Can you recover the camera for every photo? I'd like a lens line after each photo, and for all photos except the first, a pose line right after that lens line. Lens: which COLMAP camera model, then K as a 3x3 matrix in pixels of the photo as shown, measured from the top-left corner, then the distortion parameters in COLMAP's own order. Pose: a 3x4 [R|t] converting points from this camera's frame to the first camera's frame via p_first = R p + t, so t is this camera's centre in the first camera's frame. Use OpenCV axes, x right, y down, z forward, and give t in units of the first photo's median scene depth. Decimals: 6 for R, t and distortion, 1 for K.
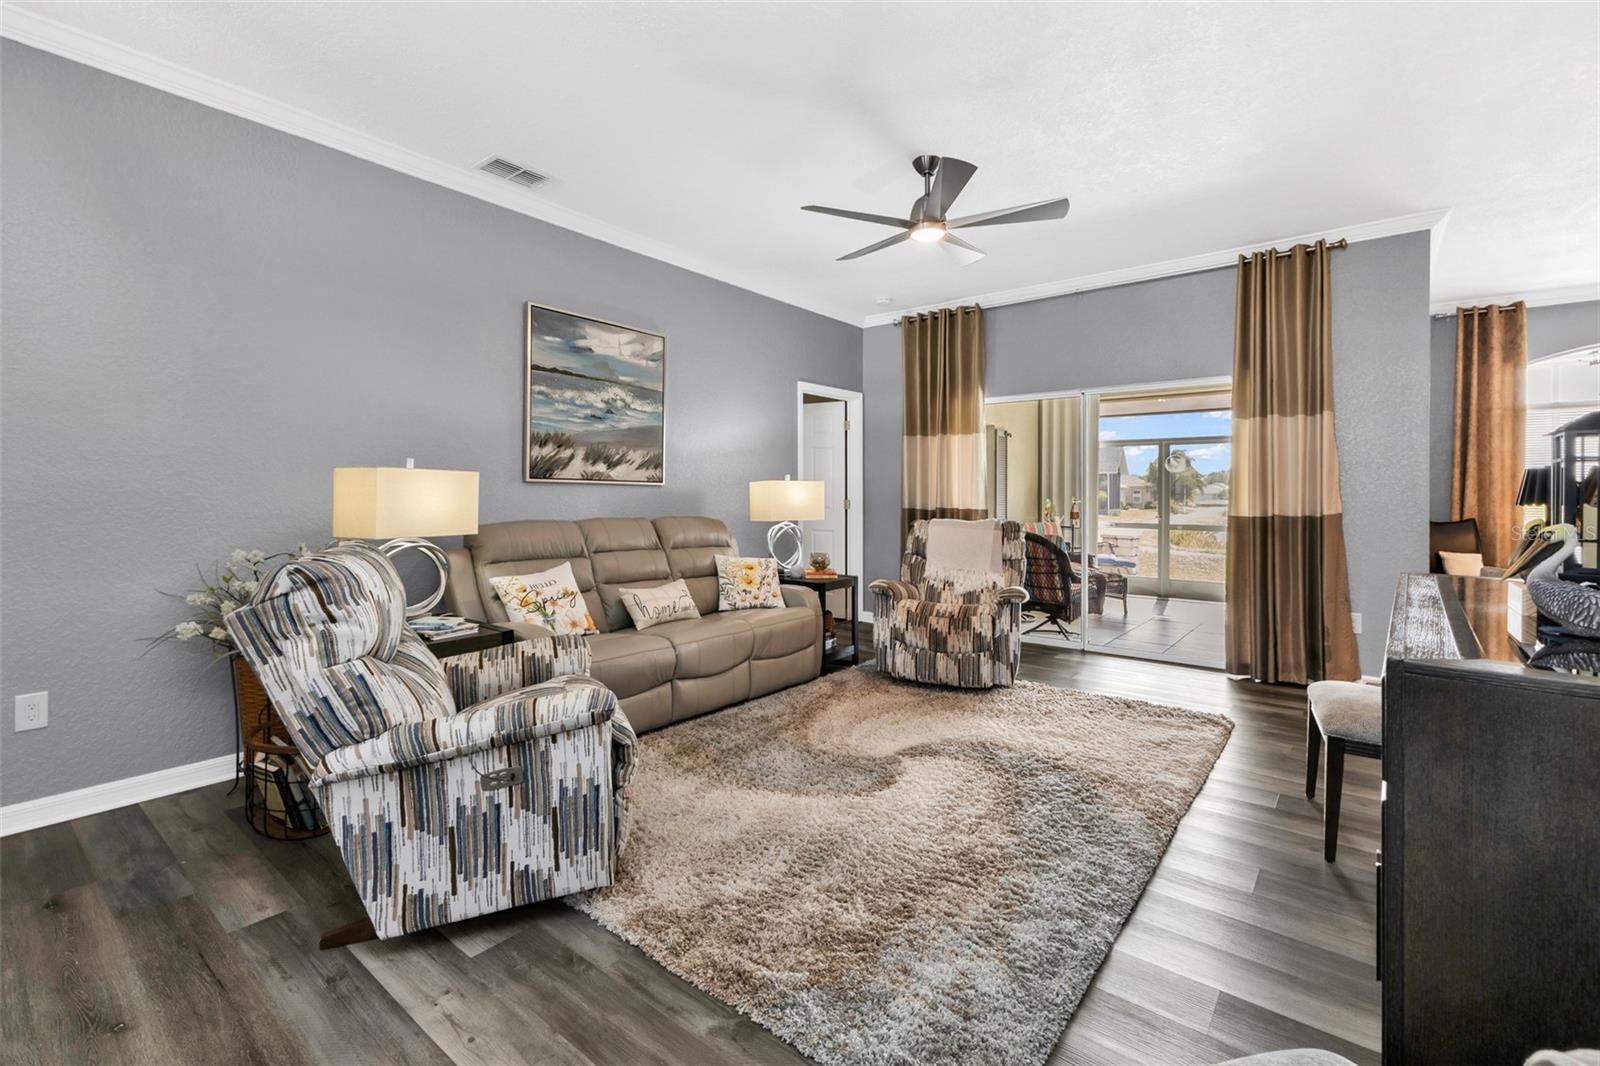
lens RADIAL K [[708.5, 0, 852.3], [0, 708.5, 492.8], [0, 0, 1]] dist [0.015428, -0.011088]
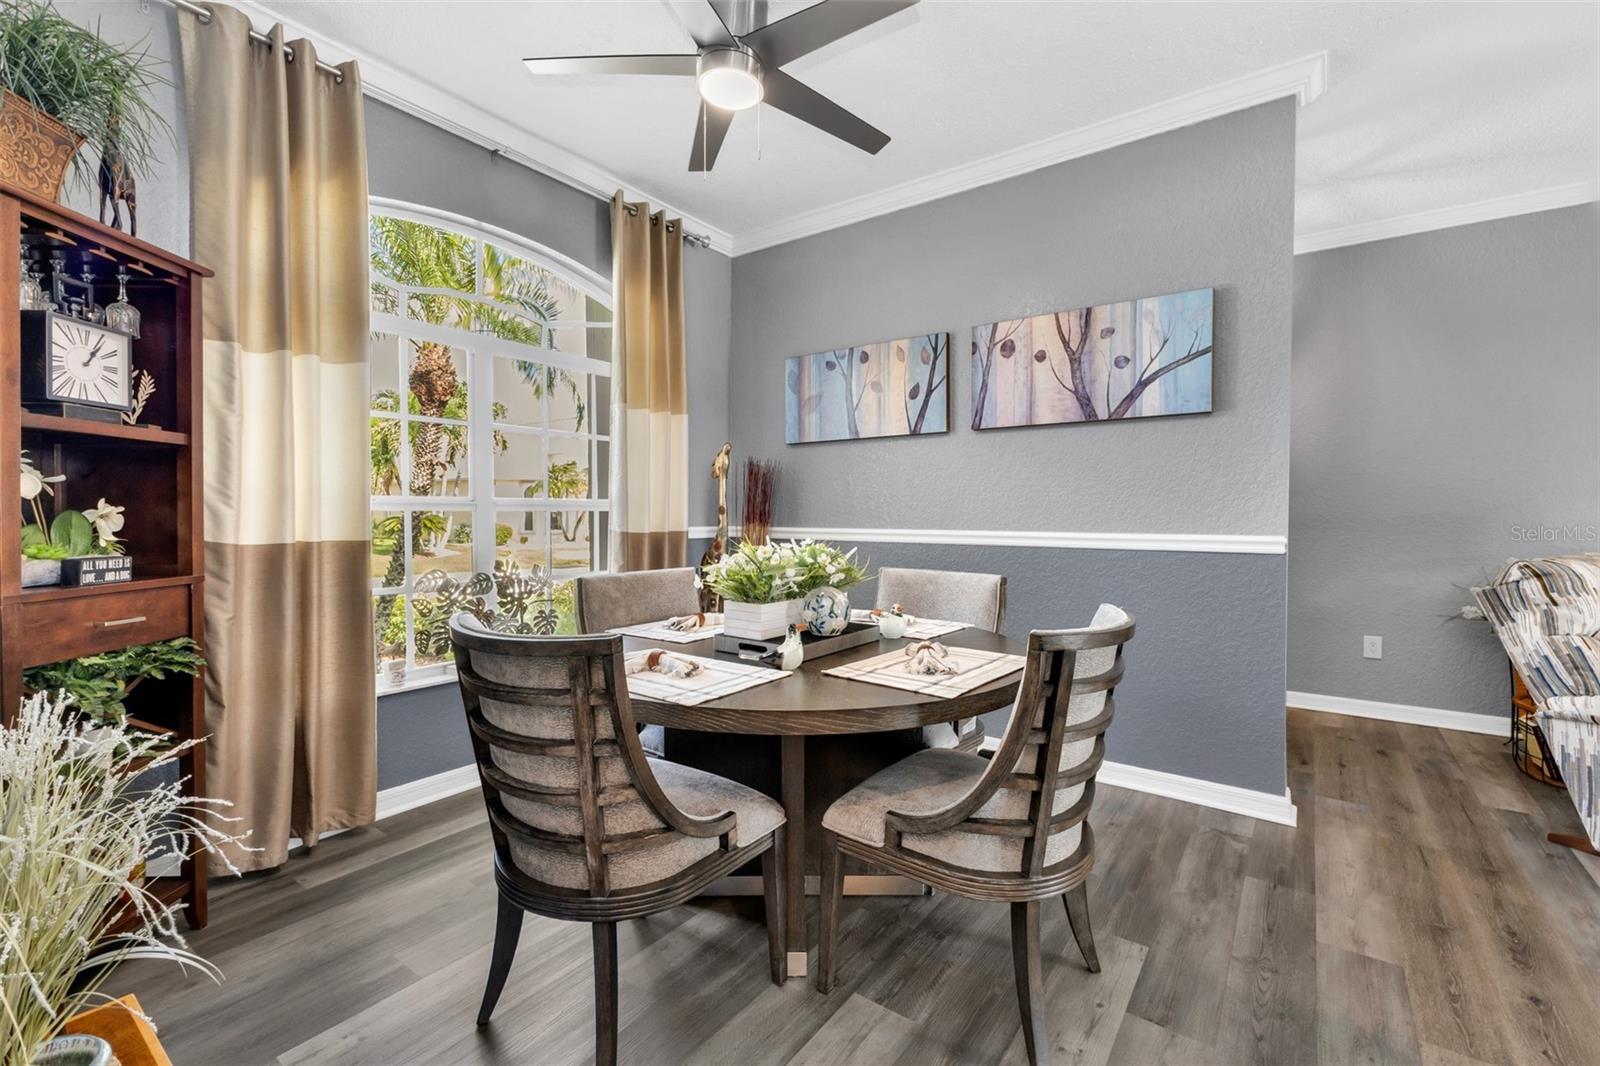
lens RADIAL K [[690.7, 0, 803.1], [0, 690.7, 525.5], [0, 0, 1]] dist [0.001450, -0.000509]
pose [[0.014436, 0.004769, -0.999884, 0.604988], [0.008774, 0.999950, 0.004896, 0.006344], [0.999857, -0.008843, 0.014394, -0.491058]]
